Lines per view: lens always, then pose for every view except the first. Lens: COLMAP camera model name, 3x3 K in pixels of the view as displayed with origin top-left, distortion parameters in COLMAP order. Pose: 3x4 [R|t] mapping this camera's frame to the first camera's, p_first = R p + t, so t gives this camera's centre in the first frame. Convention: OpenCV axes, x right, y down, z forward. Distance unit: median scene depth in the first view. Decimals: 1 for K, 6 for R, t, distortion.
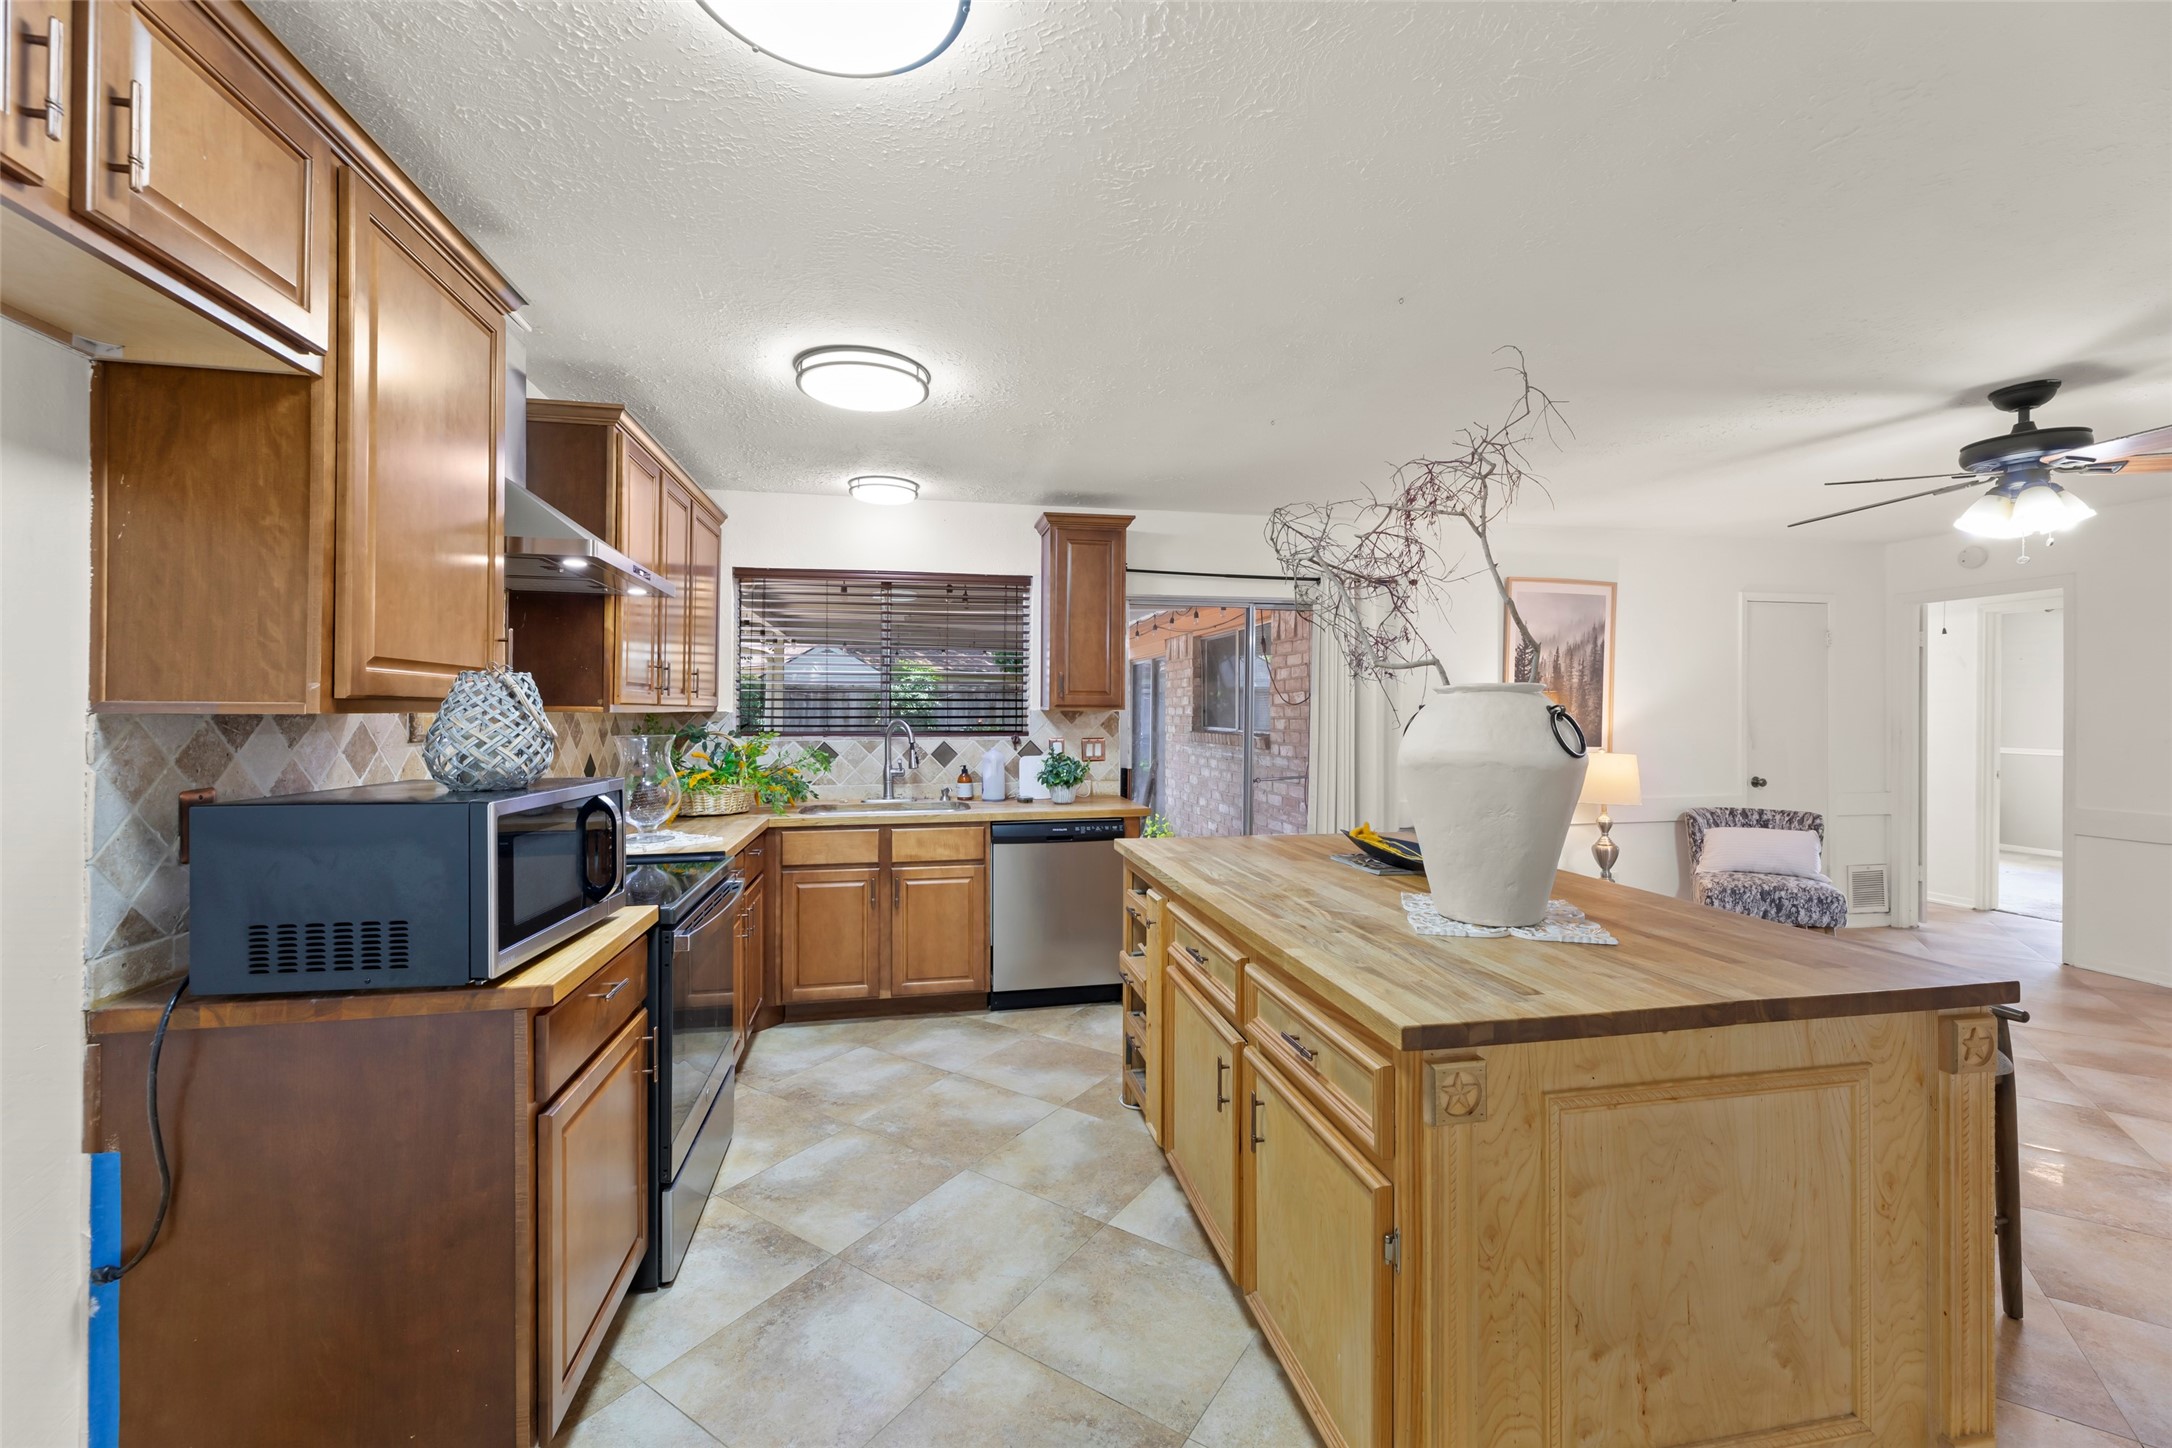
lens RADIAL K [[853.0, 0, 1078.7], [0, 853.0, 720.1], [0, 0, 1]] dist [0.000452, -0.000076]
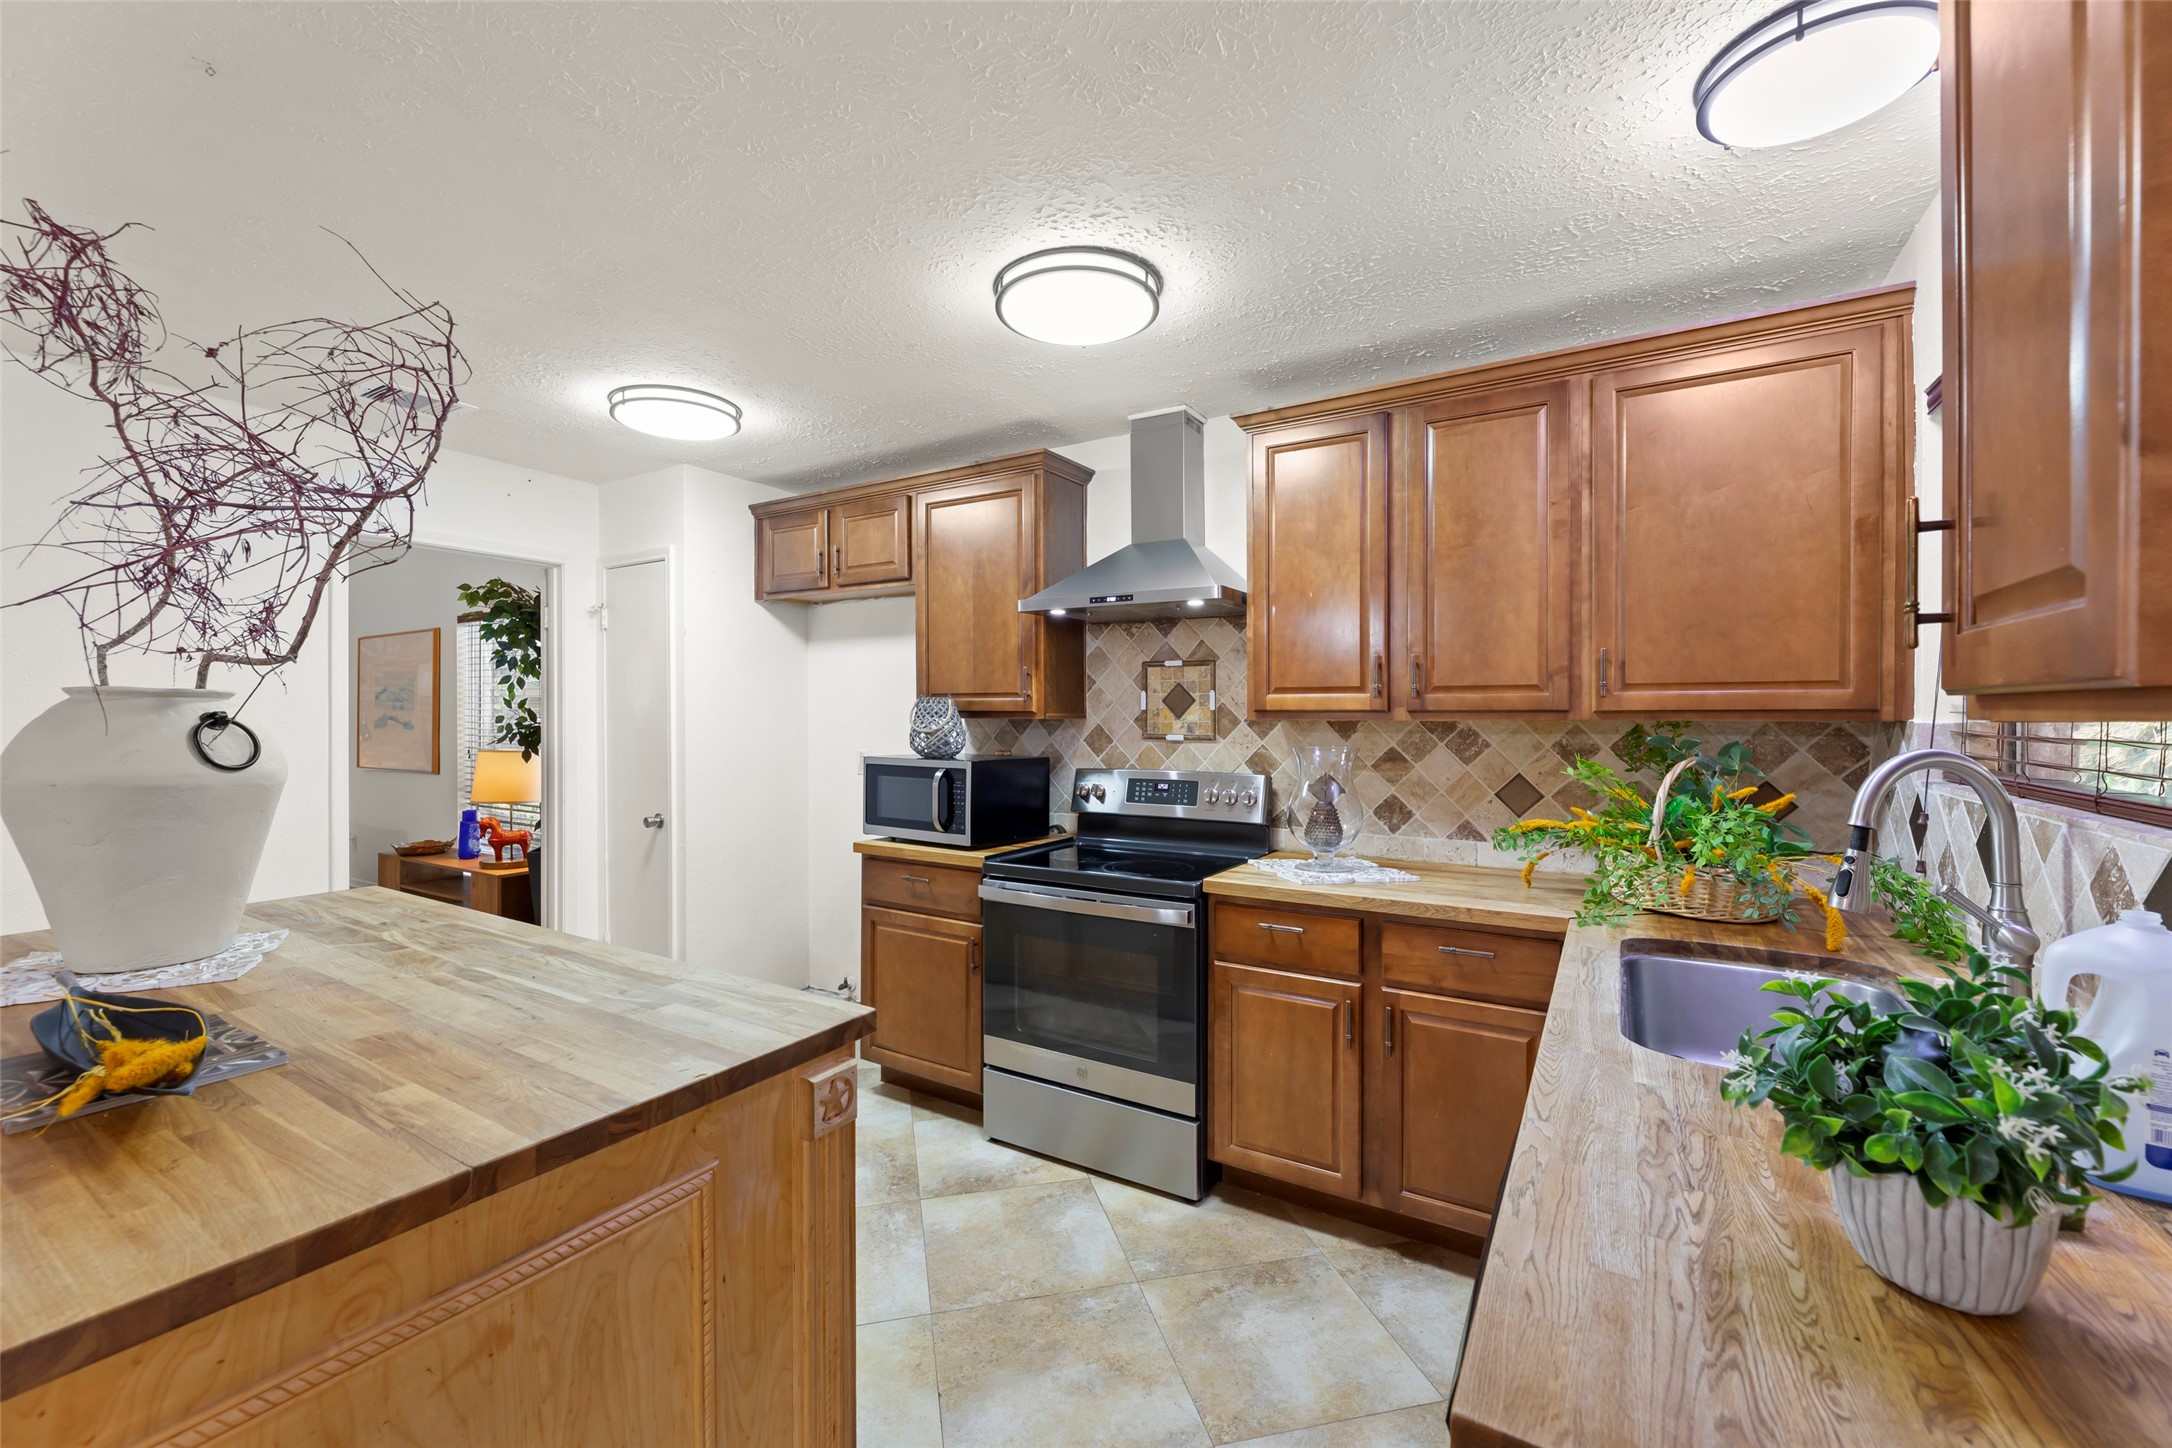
lens RADIAL K [[874.0, 0, 1071.3], [0, 874.0, 719.1], [0, 0, 1]] dist [0.001206, -0.000211]
pose [[-0.674979, -0.000018, -0.737837, 0.242881], [-0.010914, 0.999891, 0.009959, -0.011953], [0.737756, 0.014775, -0.674905, 1.078834]]
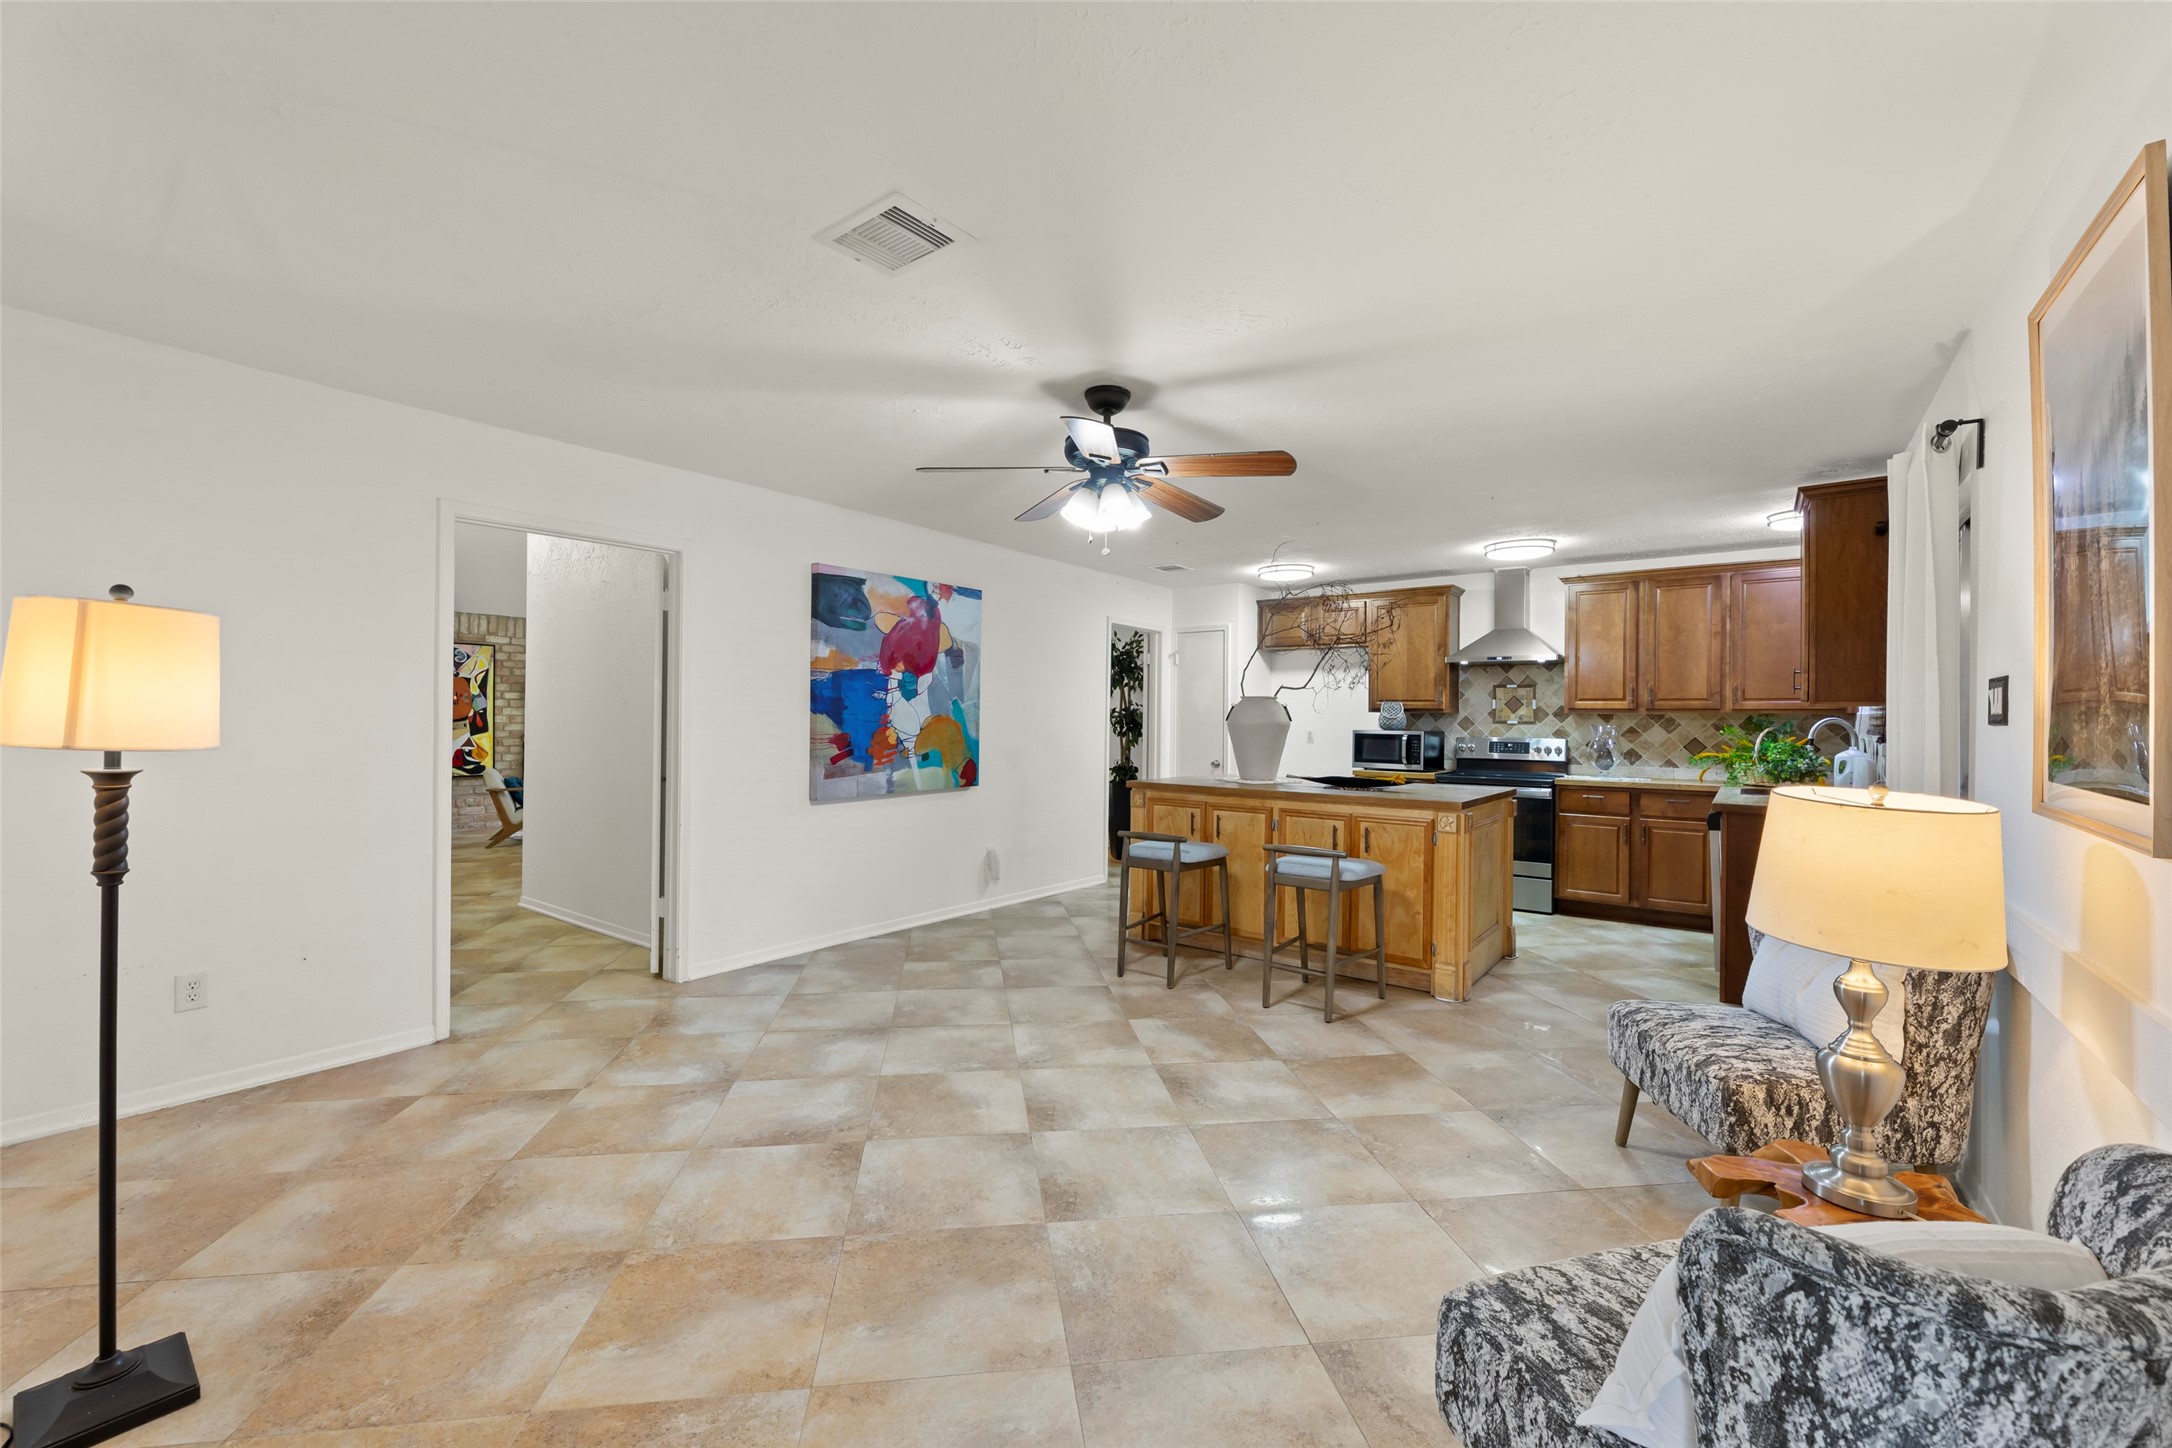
lens RADIAL K [[874.0, 0, 1071.2], [0, 874.0, 720.8], [0, 0, 1]] dist [0.001206, -0.000211]
pose [[-0.746611, -0.009223, -0.665197, 1.372491], [-0.019554, 0.999776, 0.008085, 0.013884], [0.664974, 0.019044, -0.746624, 1.300334]]
